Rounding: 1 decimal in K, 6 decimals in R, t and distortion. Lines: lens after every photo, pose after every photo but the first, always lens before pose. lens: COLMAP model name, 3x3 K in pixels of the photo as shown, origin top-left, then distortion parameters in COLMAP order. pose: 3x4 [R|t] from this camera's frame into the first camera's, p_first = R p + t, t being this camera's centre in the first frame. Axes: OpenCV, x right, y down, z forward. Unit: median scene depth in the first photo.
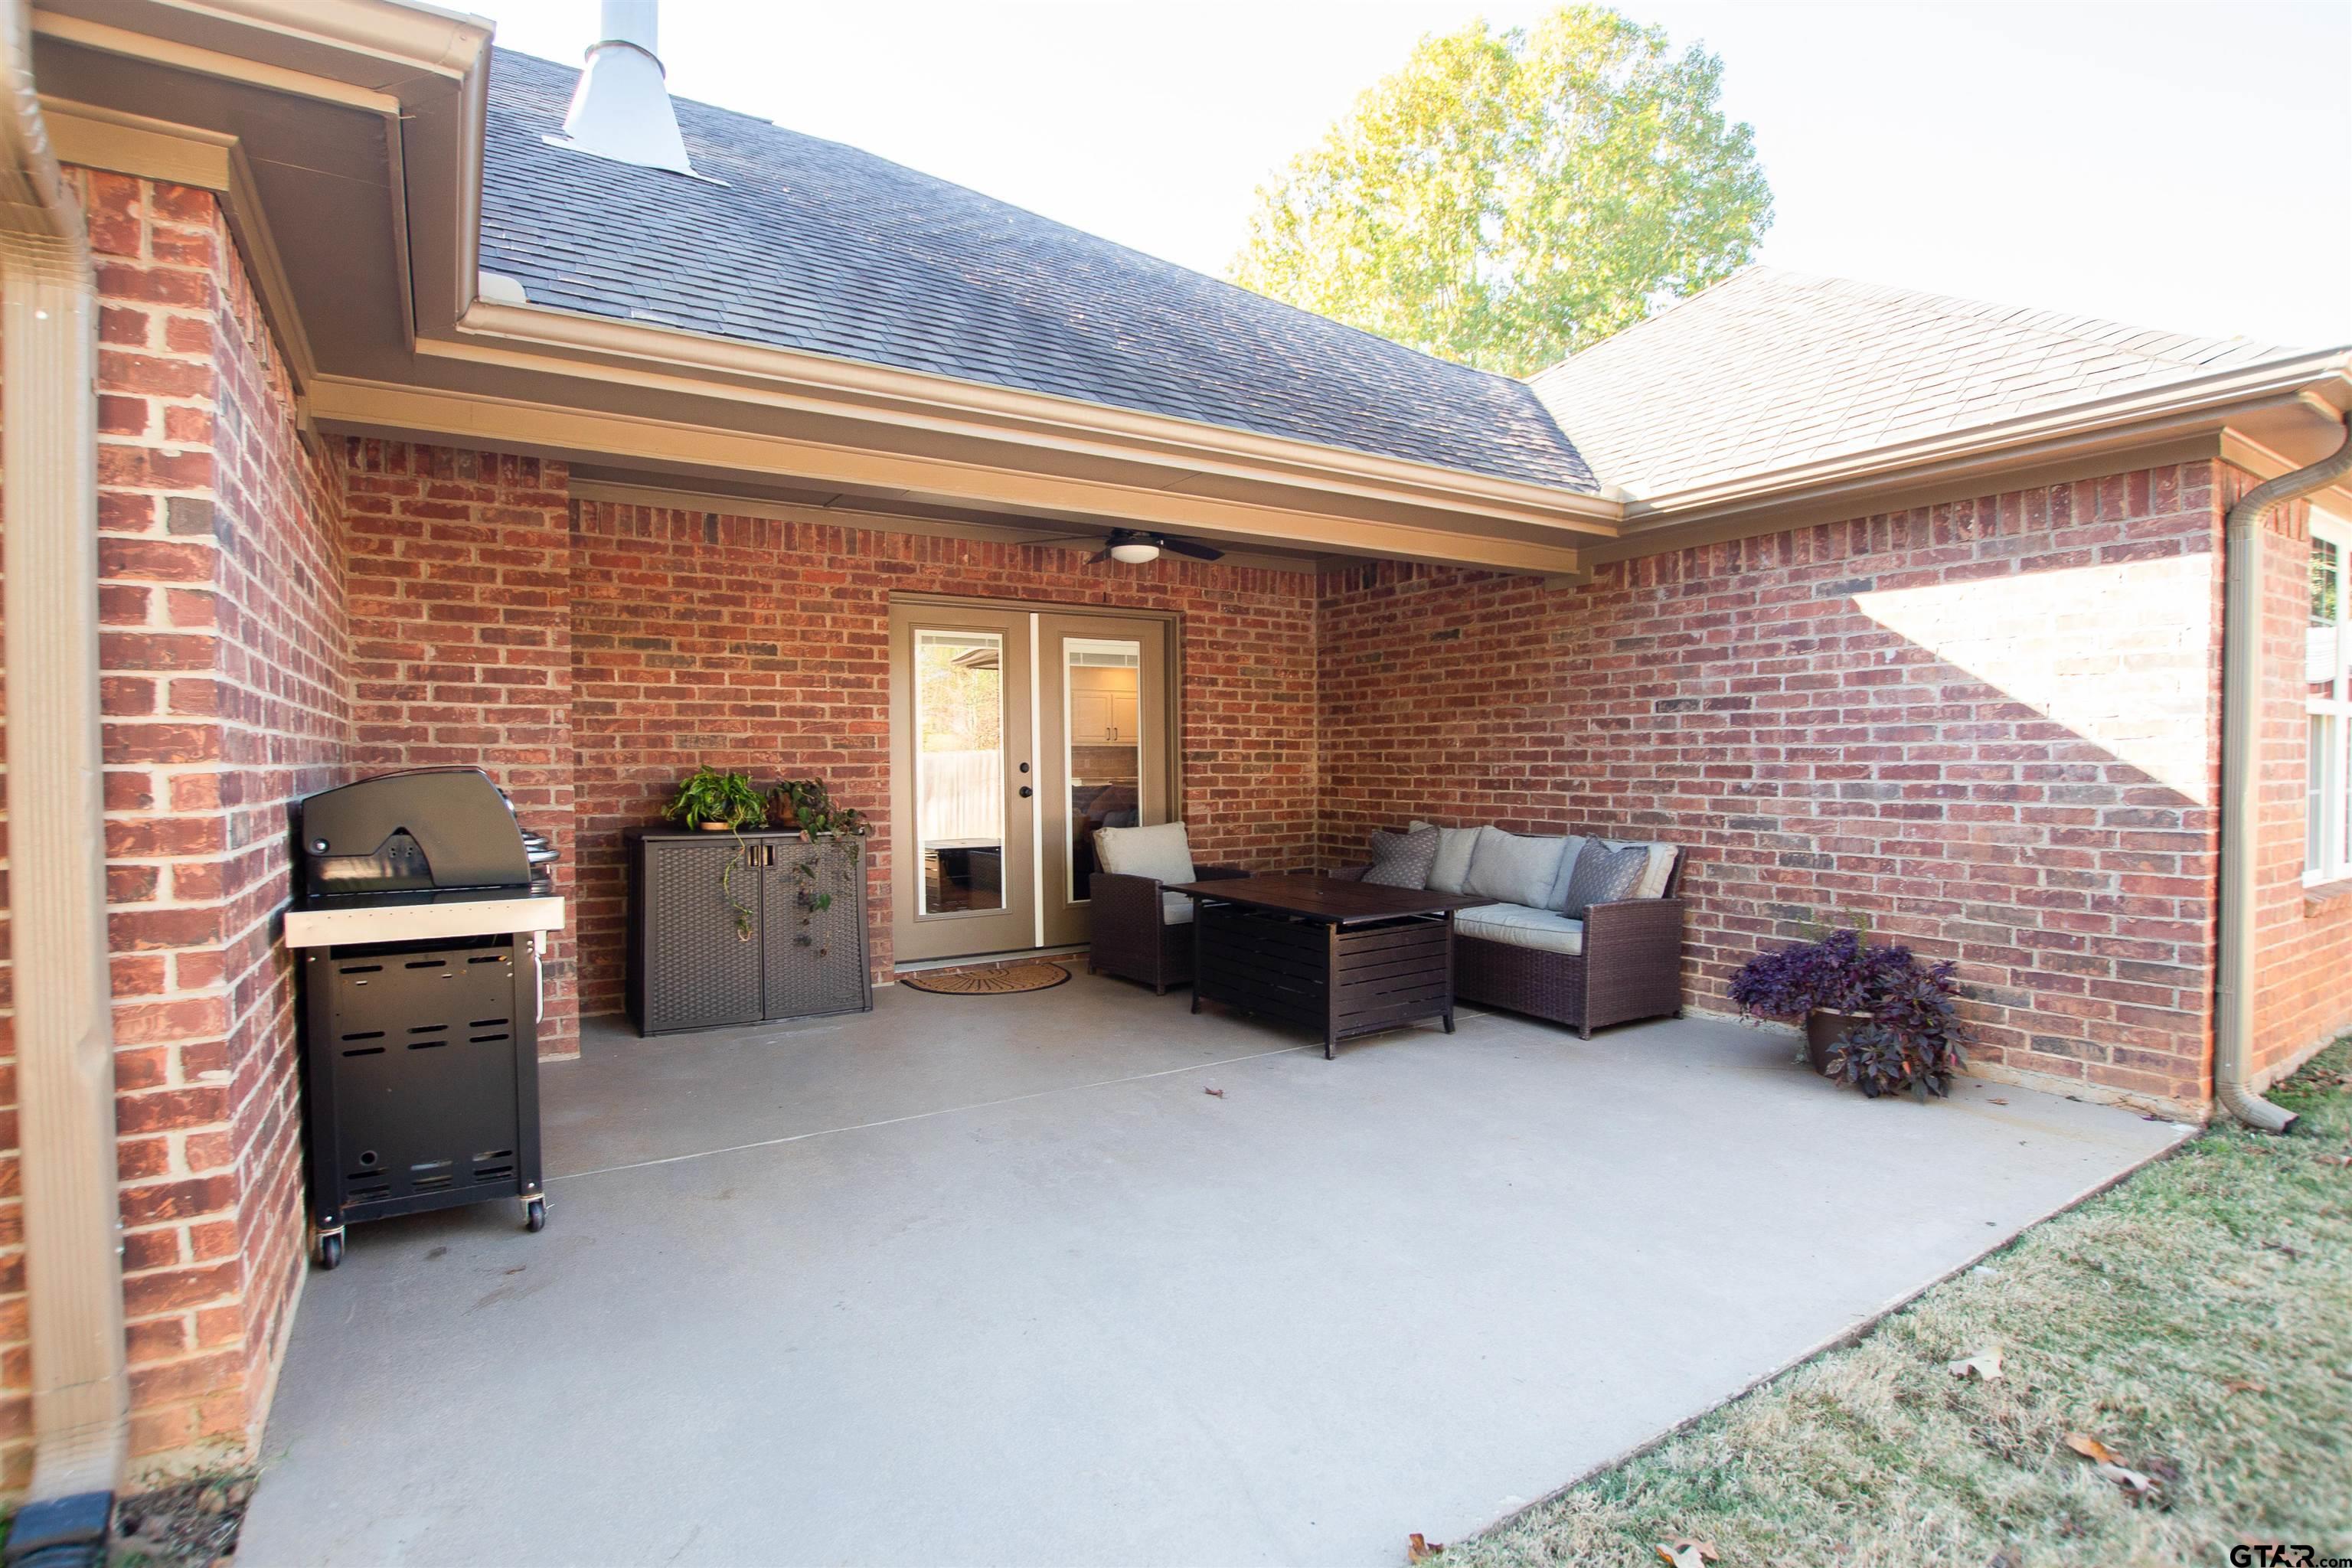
lens RADIAL K [[1143.5, 0, 1171.1], [0, 1143.5, 790.6], [0, 0, 1]] dist [-0.027425, -0.001046]
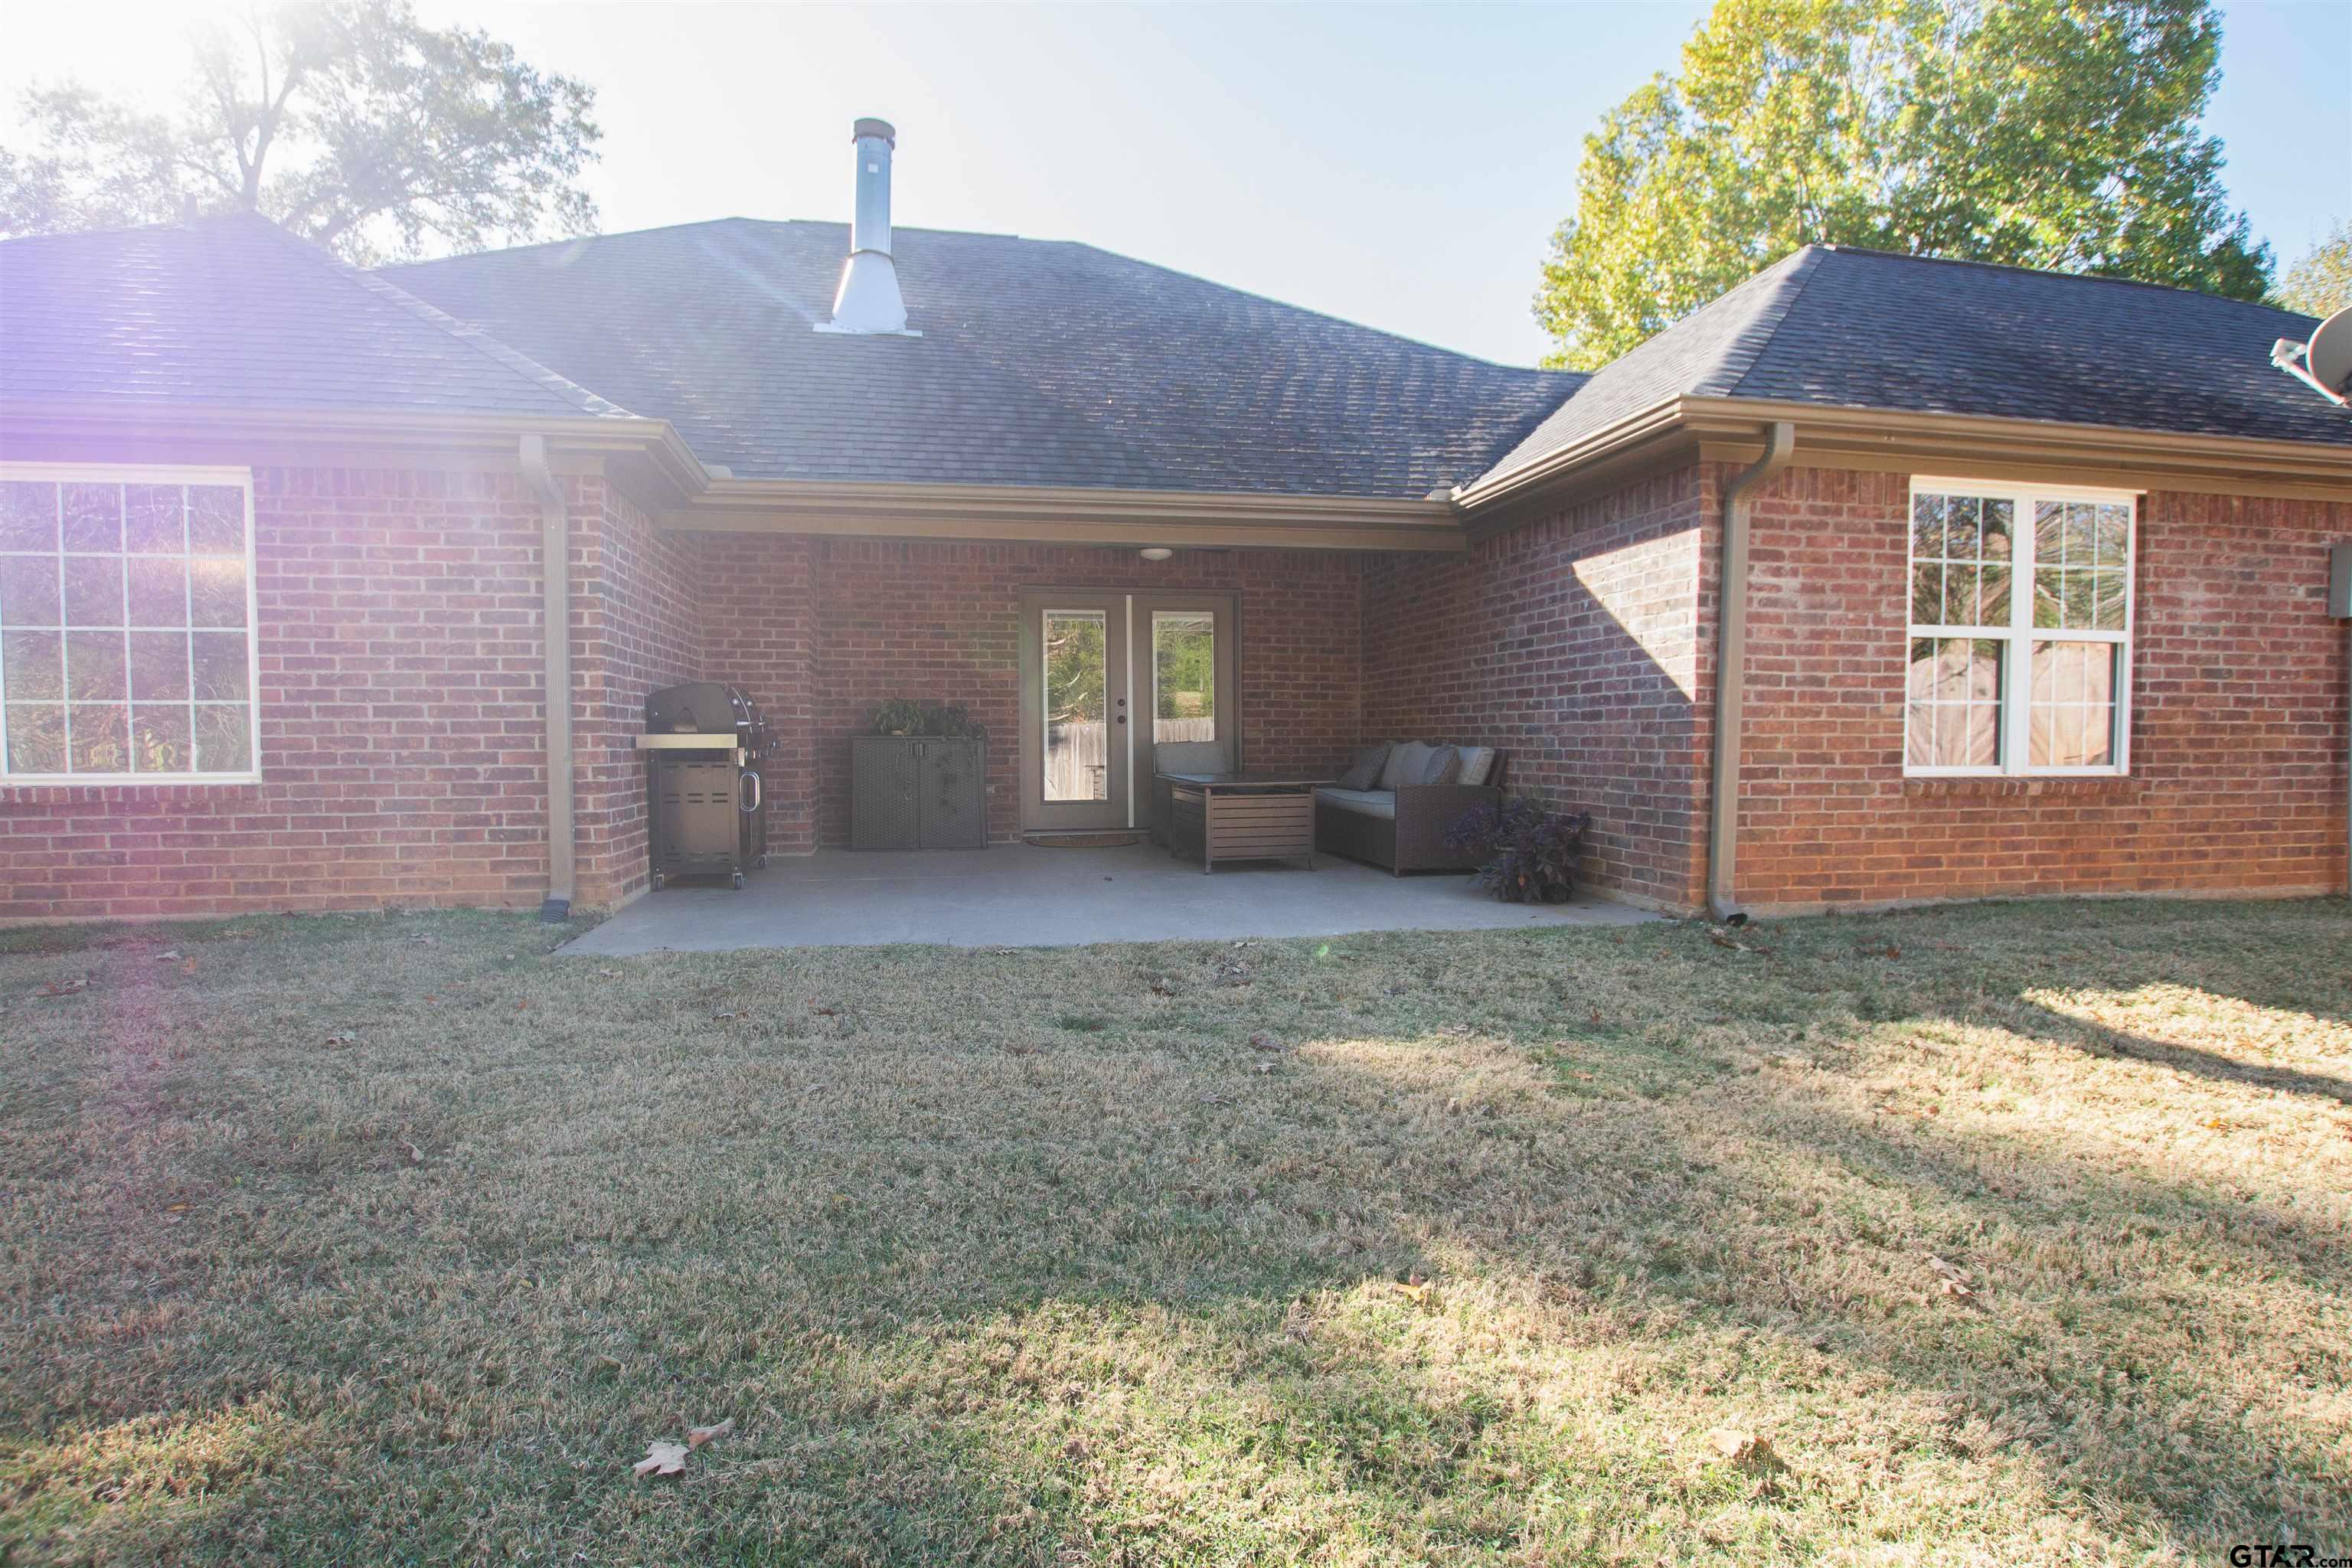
lens RADIAL K [[1169.1, 0, 1144.2], [0, 1169.1, 791.6], [0, 0, 1]] dist [-0.033903, 0.004784]
pose [[0.933023, 0.019783, -0.359273, 0.646864], [-0.011420, 0.999613, 0.025383, 0.081354], [0.359636, -0.019580, 0.932887, -0.549086]]
